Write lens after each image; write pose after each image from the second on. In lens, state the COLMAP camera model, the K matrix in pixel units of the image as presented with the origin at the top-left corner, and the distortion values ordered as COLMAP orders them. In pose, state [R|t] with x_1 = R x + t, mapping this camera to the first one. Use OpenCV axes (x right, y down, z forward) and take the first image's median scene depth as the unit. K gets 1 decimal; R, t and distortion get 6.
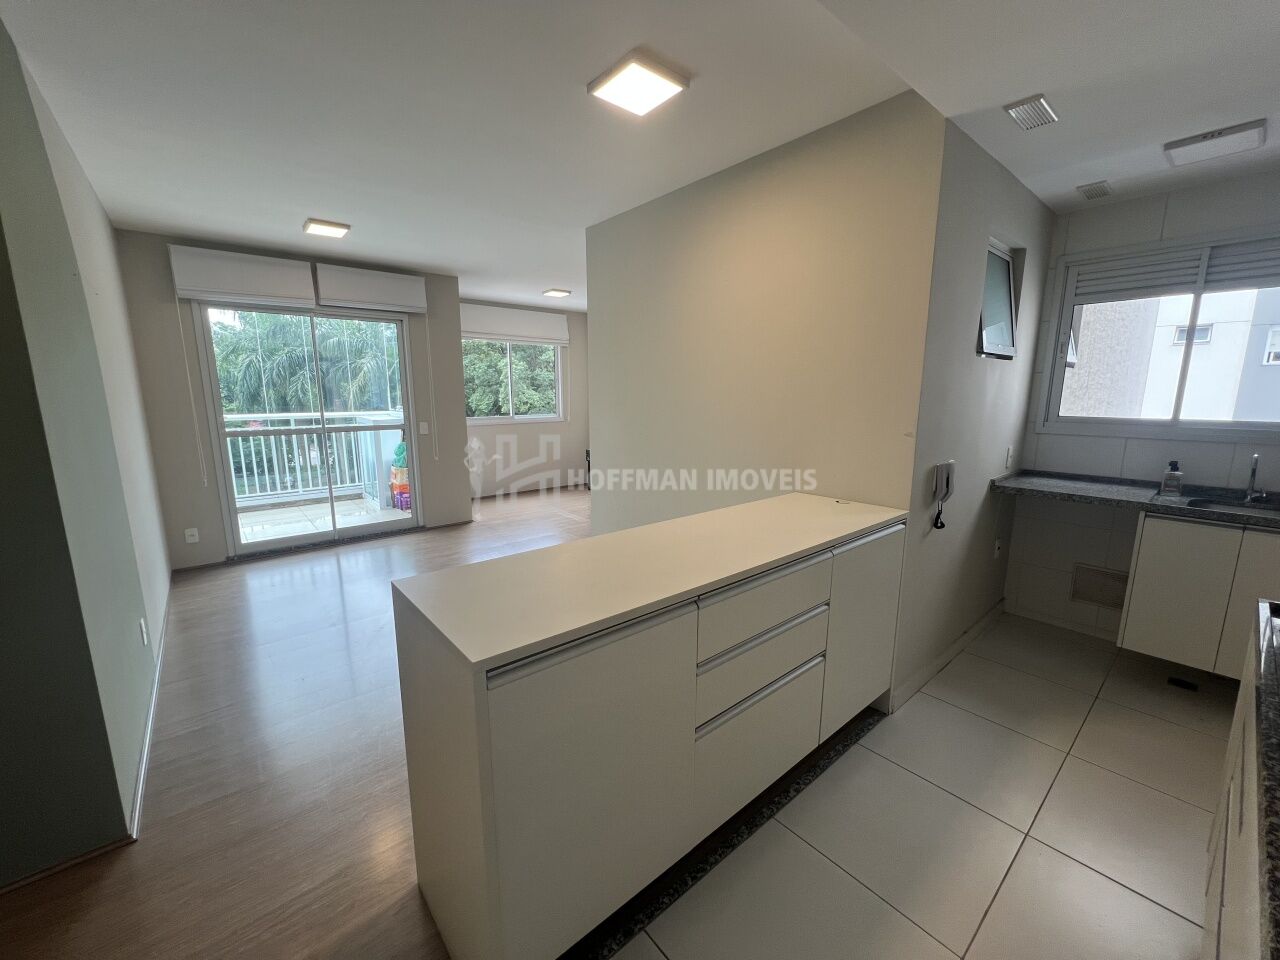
lens RADIAL K [[510.4, 0, 640.0], [0, 510.4, 480.0], [0, 0, 1]] dist [0.000413, -0.000037]
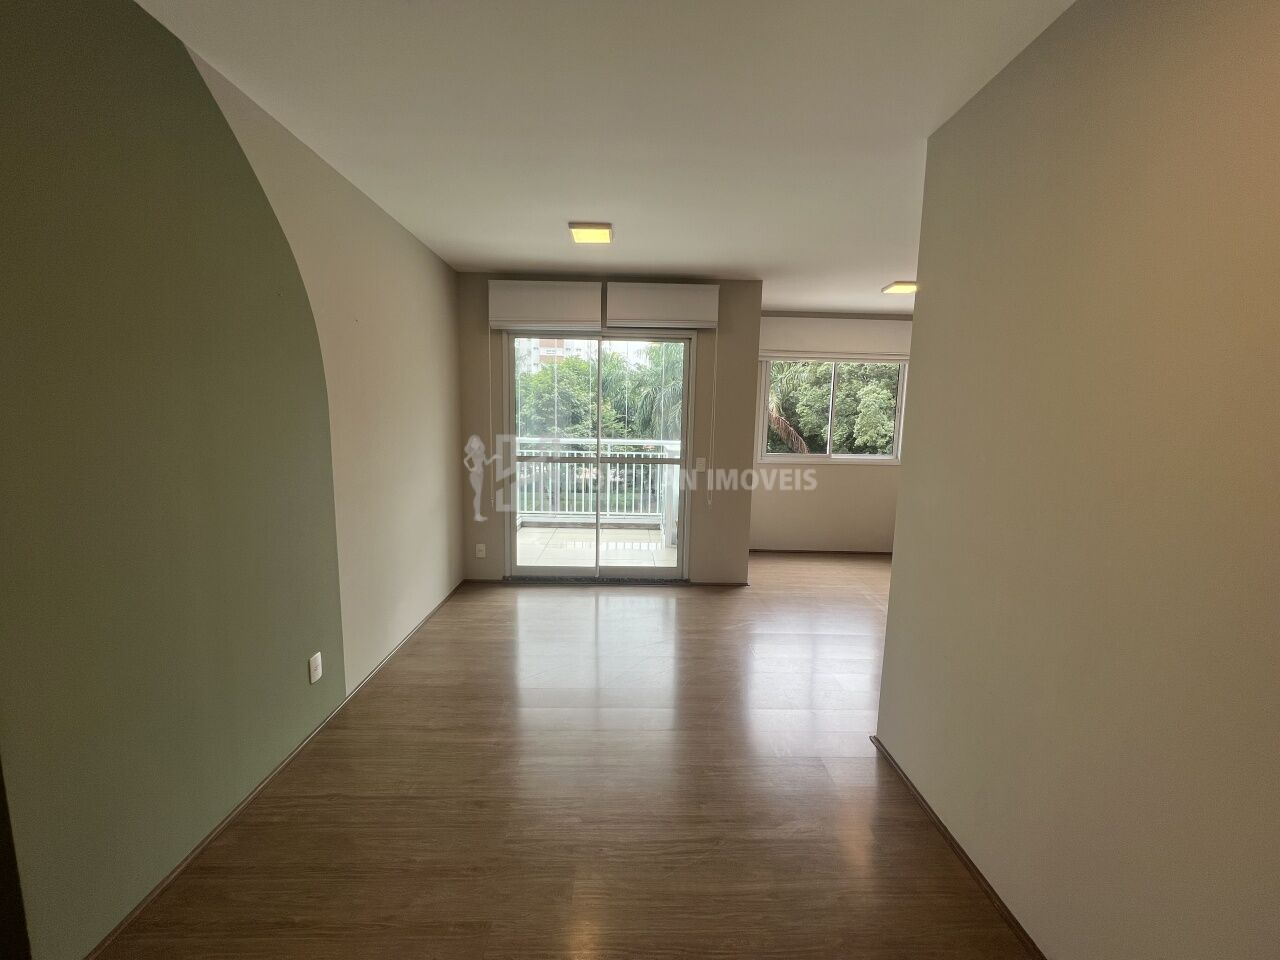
lens RADIAL K [[510.4, 0, 640.0], [0, 510.4, 480.0], [0, 0, 1]] dist [0.000413, -0.000037]
pose [[0.777024, 0.094529, -0.622332, 0.023255], [-0.129665, 0.991493, -0.011294, -0.057110], [0.615971, 0.089471, 0.782672, 0.301500]]
